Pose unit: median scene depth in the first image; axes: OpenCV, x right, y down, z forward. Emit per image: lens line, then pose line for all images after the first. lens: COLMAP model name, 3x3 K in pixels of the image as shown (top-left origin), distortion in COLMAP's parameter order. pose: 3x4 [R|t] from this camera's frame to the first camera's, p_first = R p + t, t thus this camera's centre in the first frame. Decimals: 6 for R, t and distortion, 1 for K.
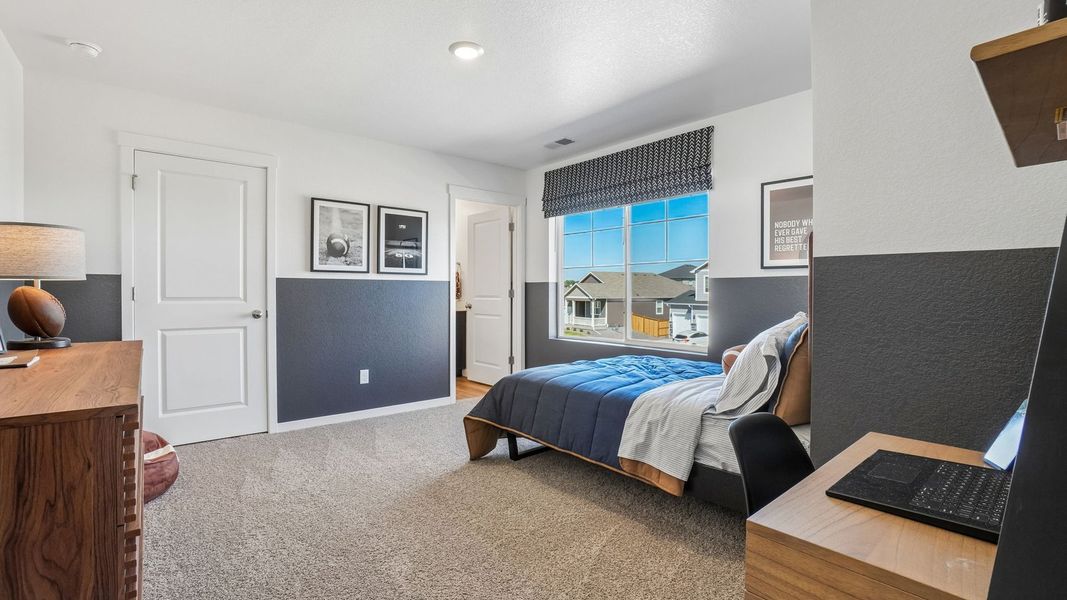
lens RADIAL K [[480.3, 0, 540.6], [0, 480.3, 296.9], [0, 0, 1]] dist [-0.001648, -0.000026]
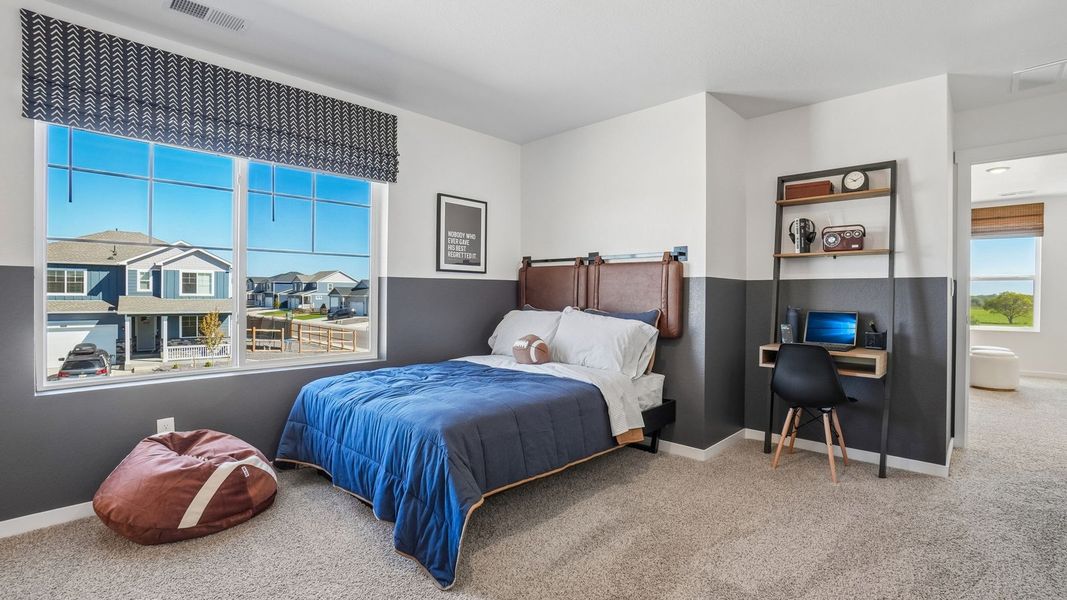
lens RADIAL K [[480.3, 0, 539.2], [0, 480.3, 295.2], [0, 0, 1]] dist [-0.001648, -0.000026]
pose [[-0.058503, -0.009855, 0.998239, -0.652135], [0.001202, 0.999950, 0.009942, -0.013351], [-0.998287, 0.001781, -0.058488, 0.831125]]
